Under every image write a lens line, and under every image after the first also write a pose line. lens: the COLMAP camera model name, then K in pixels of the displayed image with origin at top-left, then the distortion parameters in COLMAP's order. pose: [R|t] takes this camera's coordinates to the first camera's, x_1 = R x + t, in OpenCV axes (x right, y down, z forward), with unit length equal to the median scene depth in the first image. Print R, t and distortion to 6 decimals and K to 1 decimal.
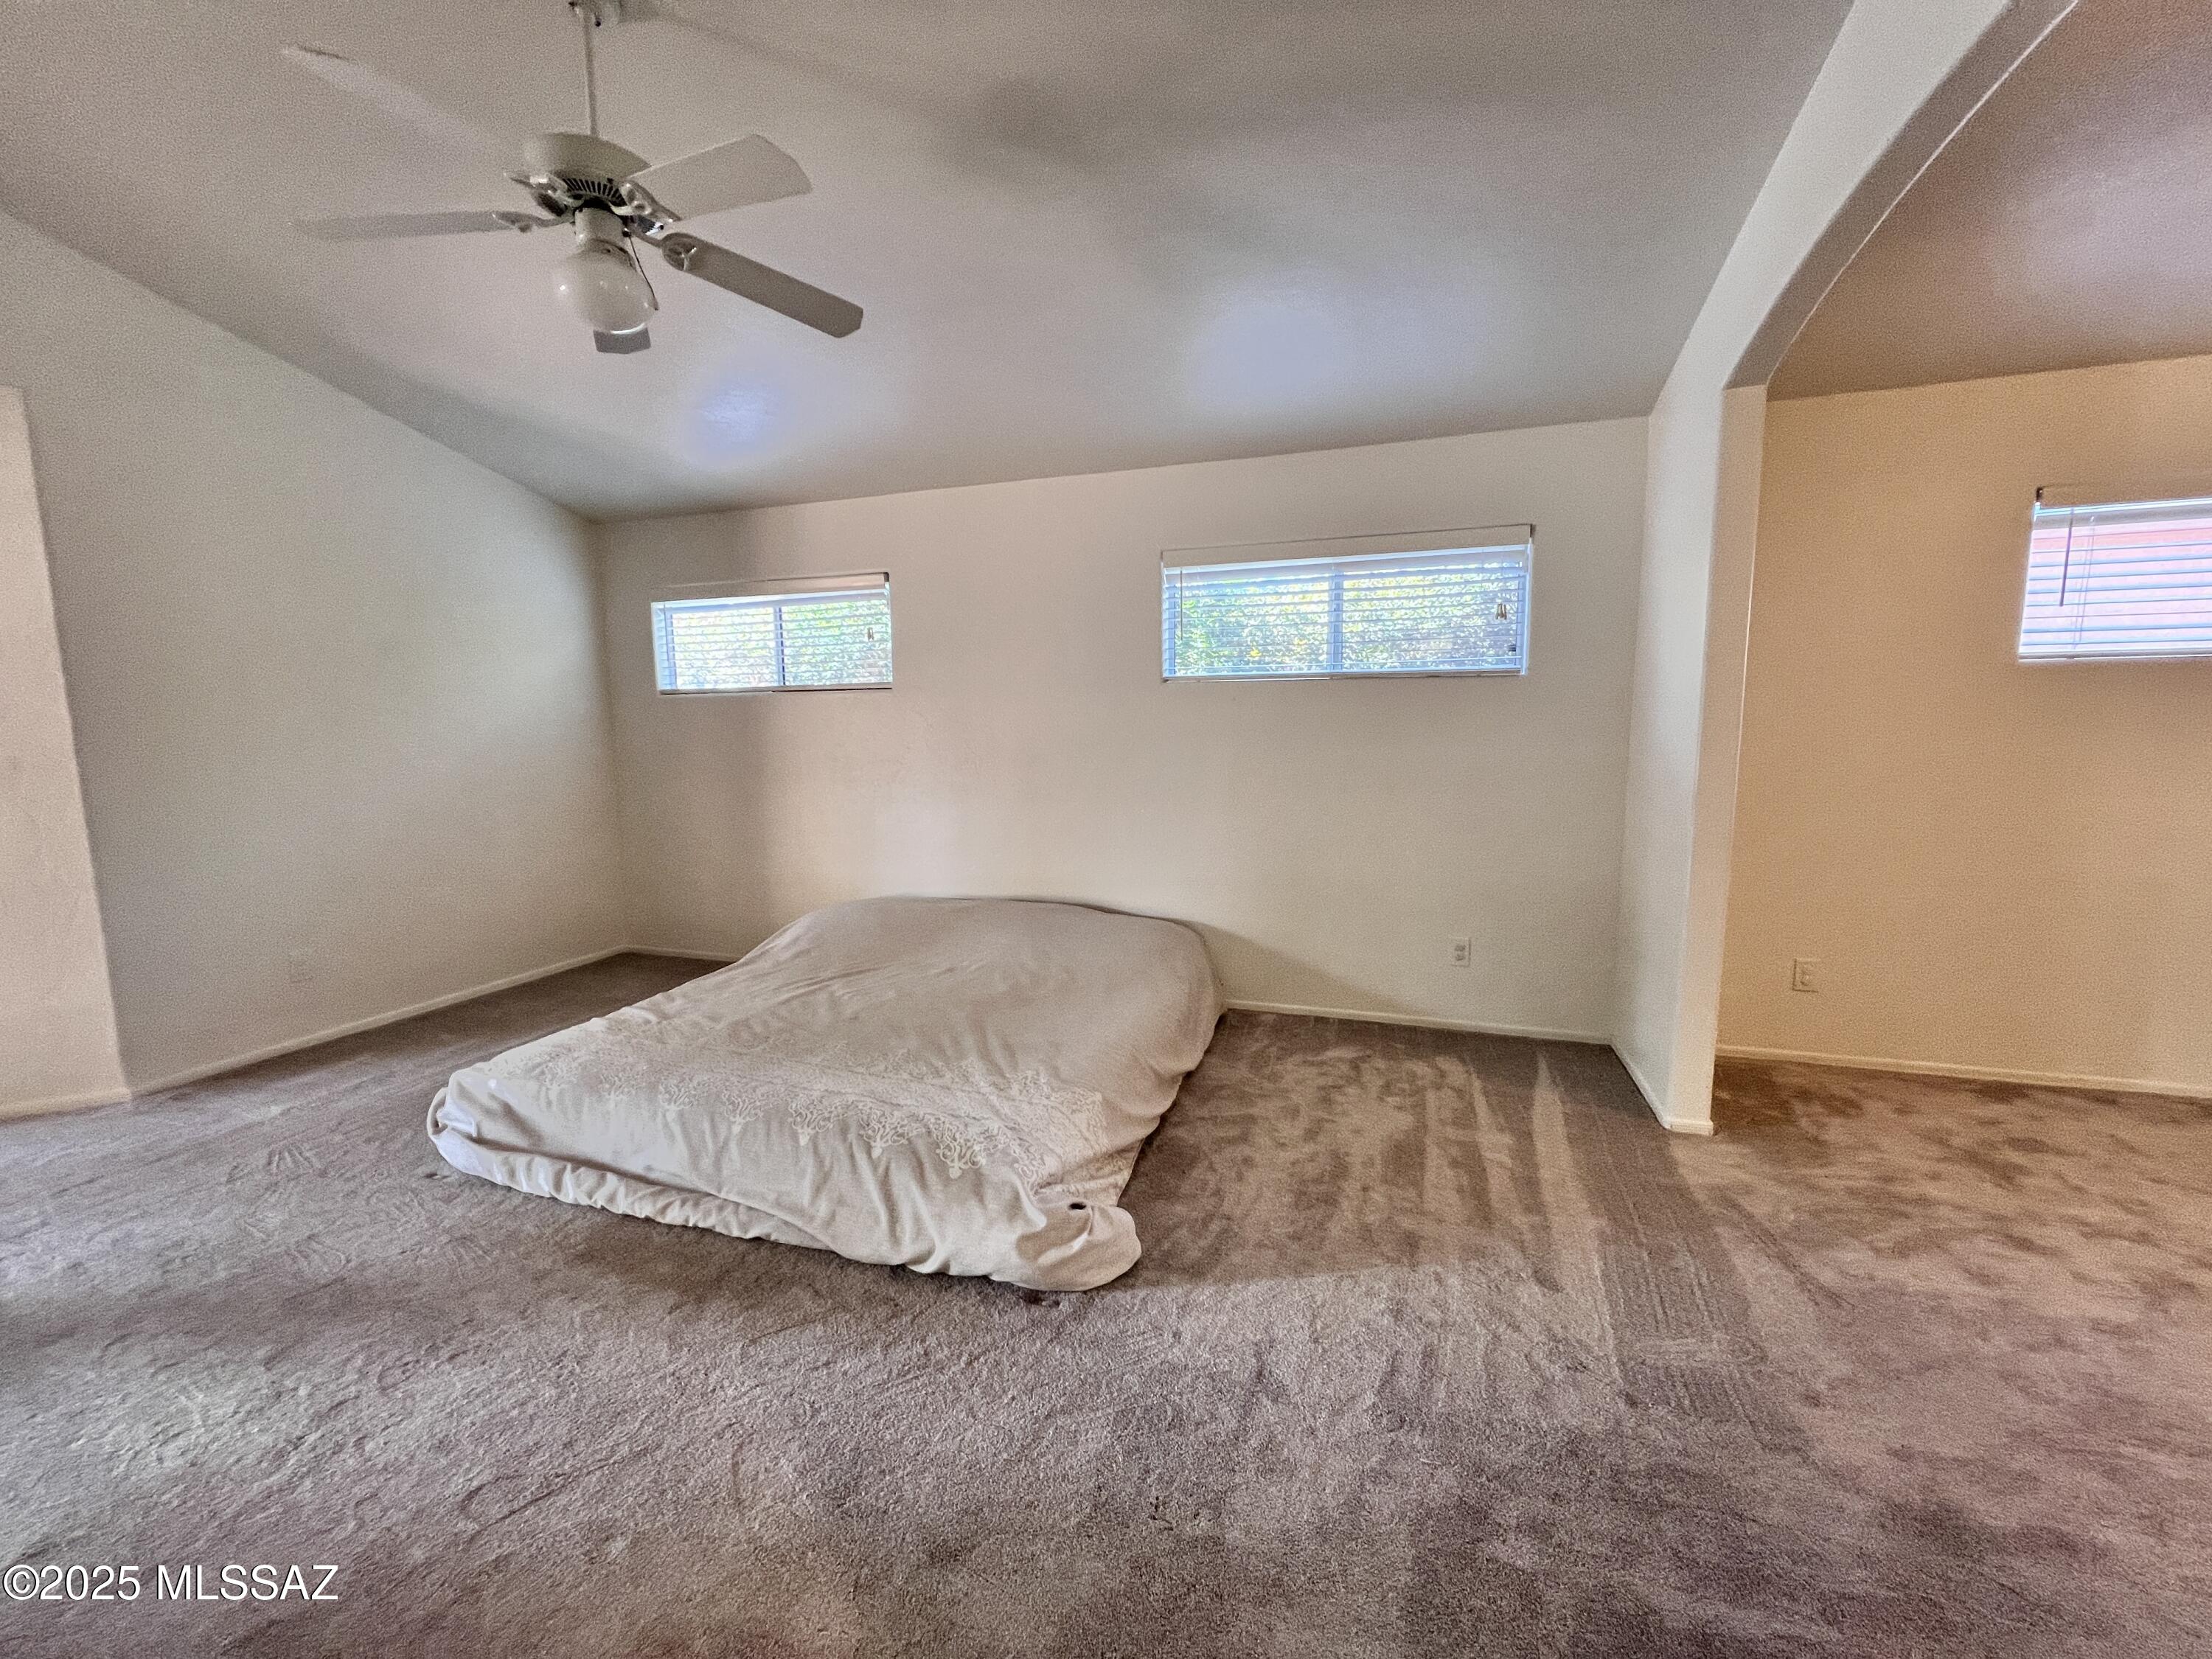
lens RADIAL K [[885.6, 0, 1097.0], [0, 885.6, 827.1], [0, 0, 1]] dist [-0.001213, 0.000182]
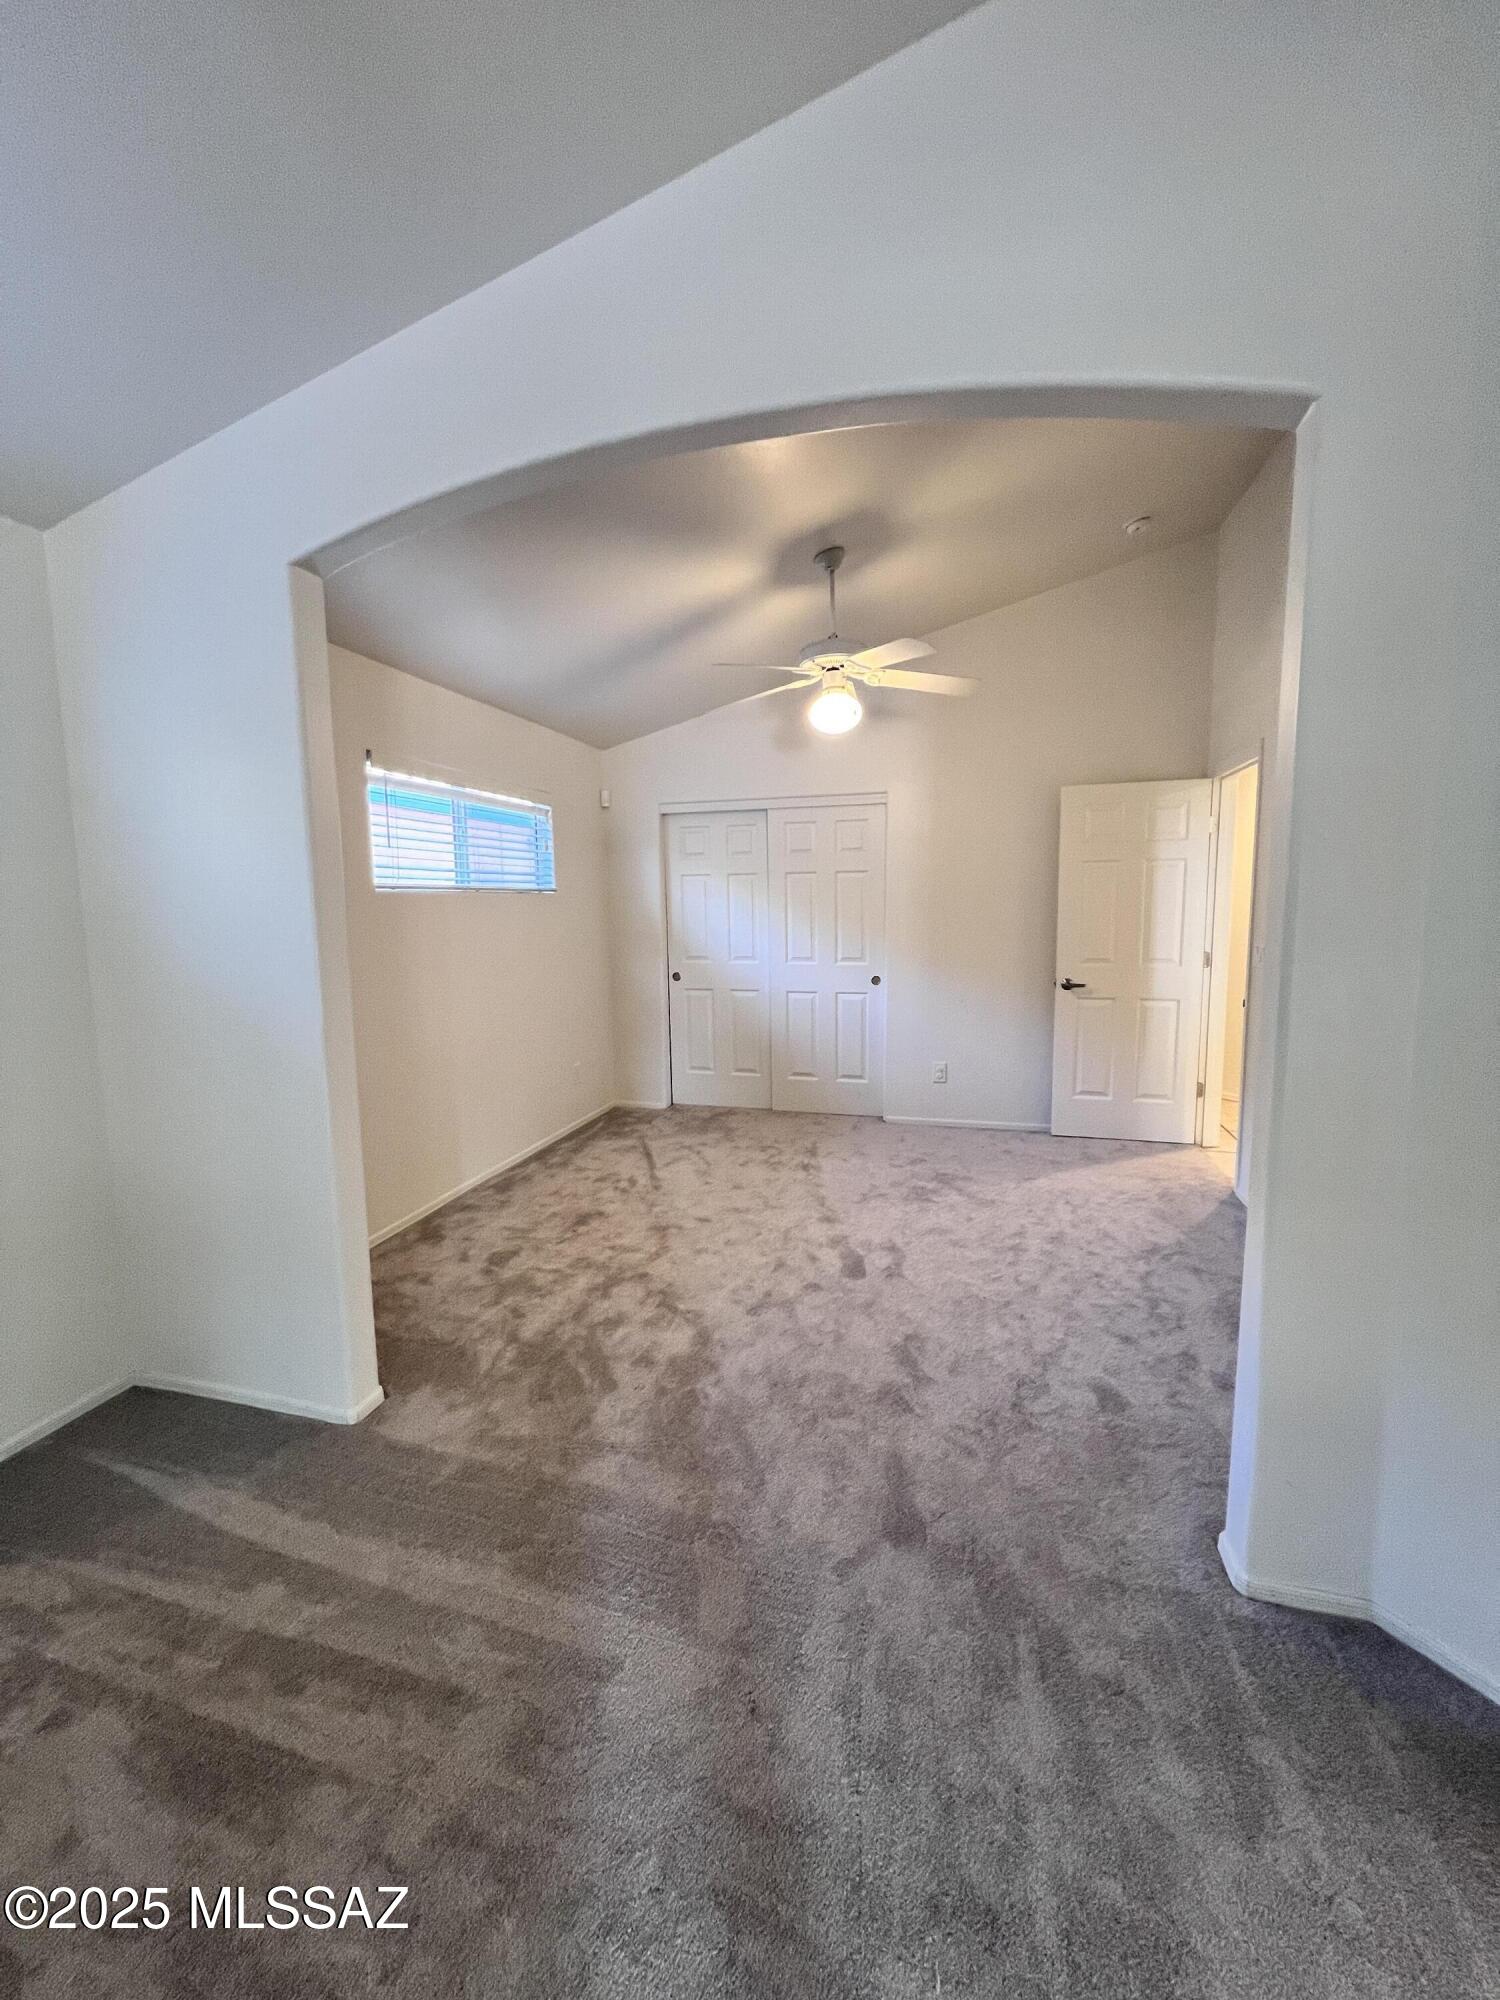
lens RADIAL K [[800.0, 0, 755.0], [0, 800.0, 988.1], [0, 0, 1]] dist [-0.001623, 0.000498]
pose [[-0.075307, -0.093965, 0.992723, -0.119283], [0.123417, 0.987017, 0.102787, -0.110780], [-0.989493, 0.130259, -0.062733, 0.611662]]
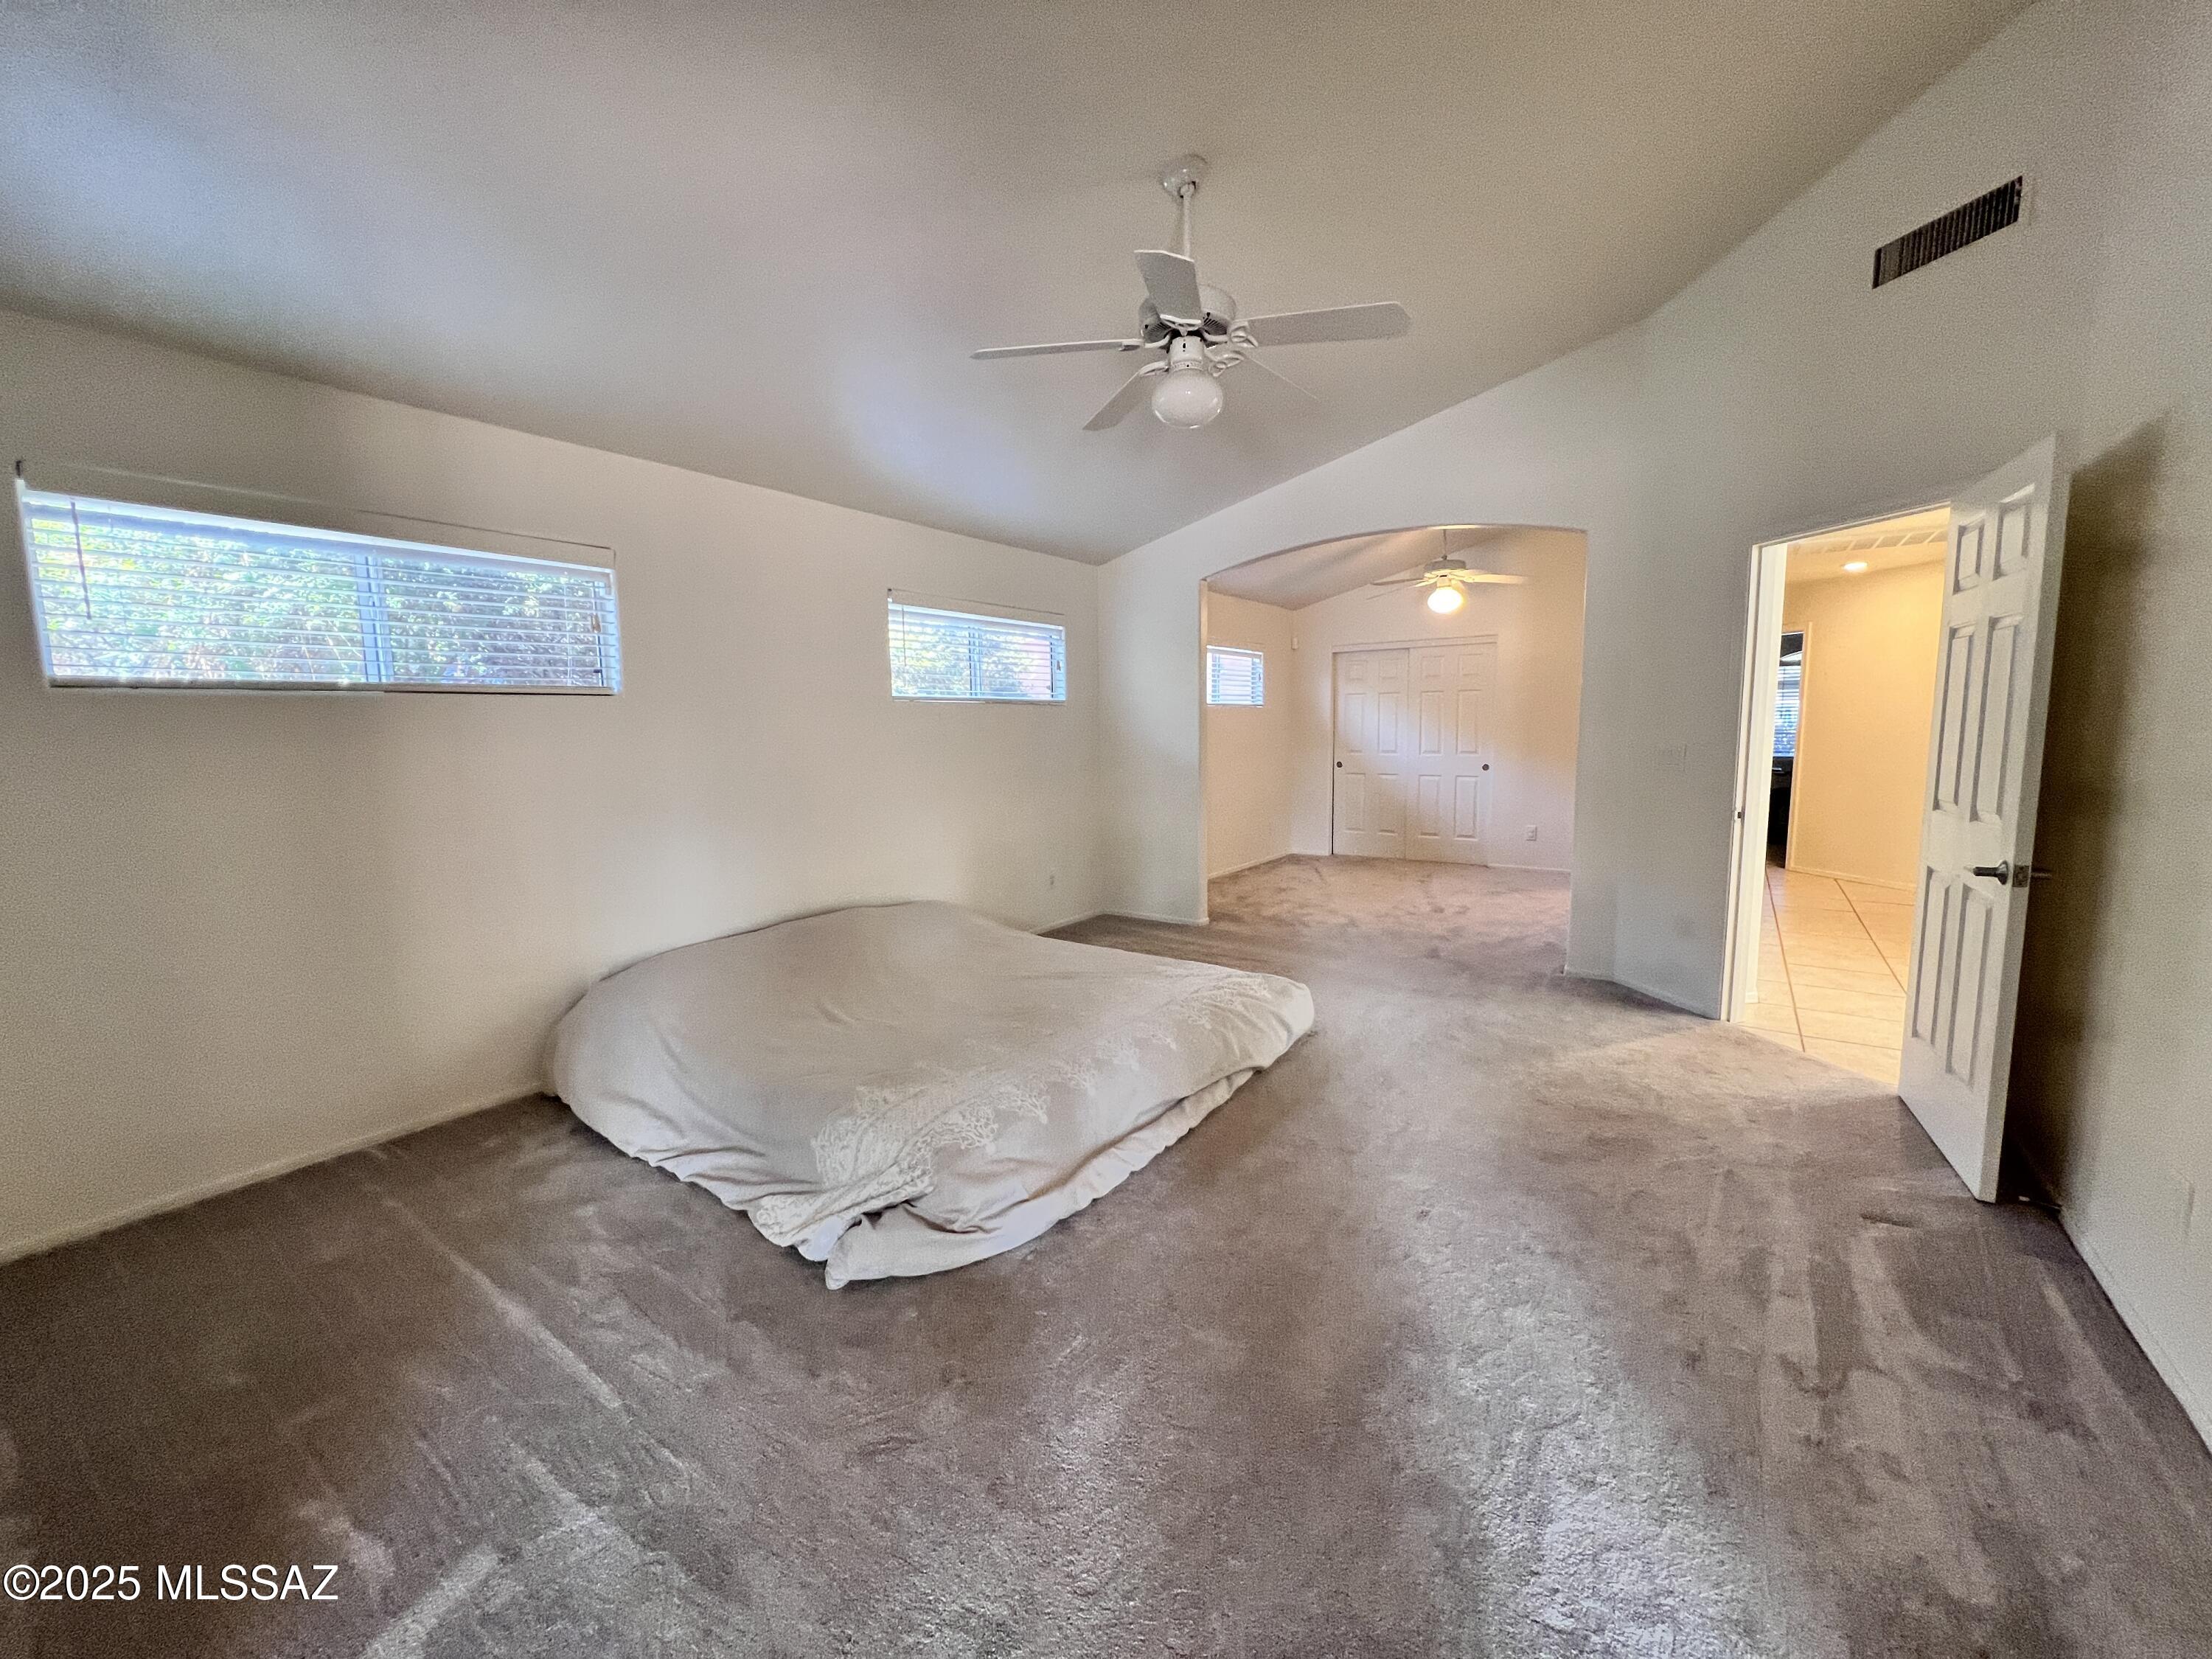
lens RADIAL K [[885.6, 0, 1097.0], [0, 885.6, 827.1], [0, 0, 1]] dist [-0.001213, 0.000182]
pose [[0.273264, -0.108053, 0.955851, -1.474509], [0.118507, 0.989883, 0.078021, -0.086148], [-0.954611, 0.091954, 0.283304, 0.627928]]
